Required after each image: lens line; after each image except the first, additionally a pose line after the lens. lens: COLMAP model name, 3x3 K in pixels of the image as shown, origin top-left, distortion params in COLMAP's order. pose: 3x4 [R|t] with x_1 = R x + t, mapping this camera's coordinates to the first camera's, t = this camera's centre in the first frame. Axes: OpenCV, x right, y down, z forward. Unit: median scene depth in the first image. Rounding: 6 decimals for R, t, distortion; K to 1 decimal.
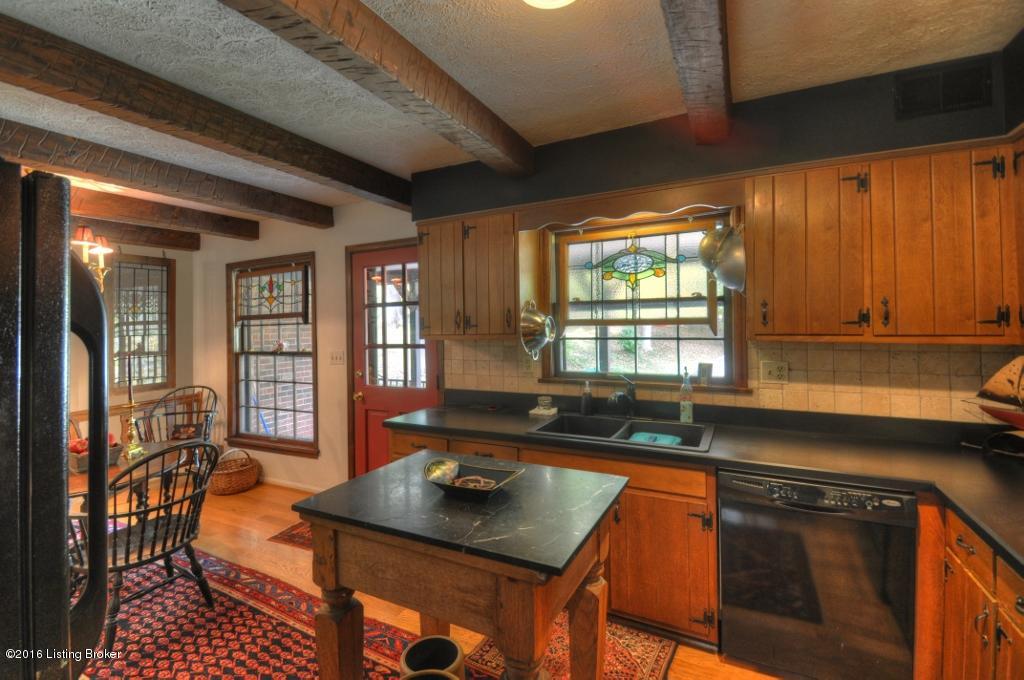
lens RADIAL K [[455.2, 0, 511.1], [0, 455.2, 332.3], [0, 0, 1]] dist [0.000456, 0.000157]
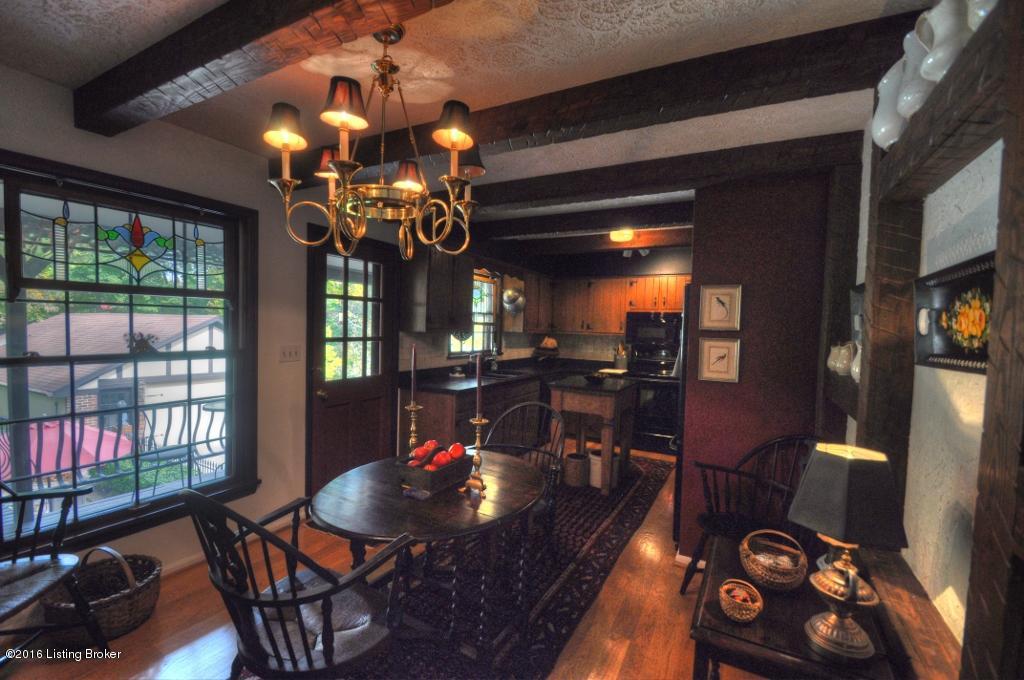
lens RADIAL K [[448.7, 0, 512.0], [0, 448.7, 340.0], [0, 0, 1]] dist [0.001168, -0.000846]
pose [[0.028894, -0.019686, 0.999389, -1.252863], [-0.003797, 0.999797, 0.019804, 0.011598], [-0.999575, -0.004367, 0.028813, 0.639538]]
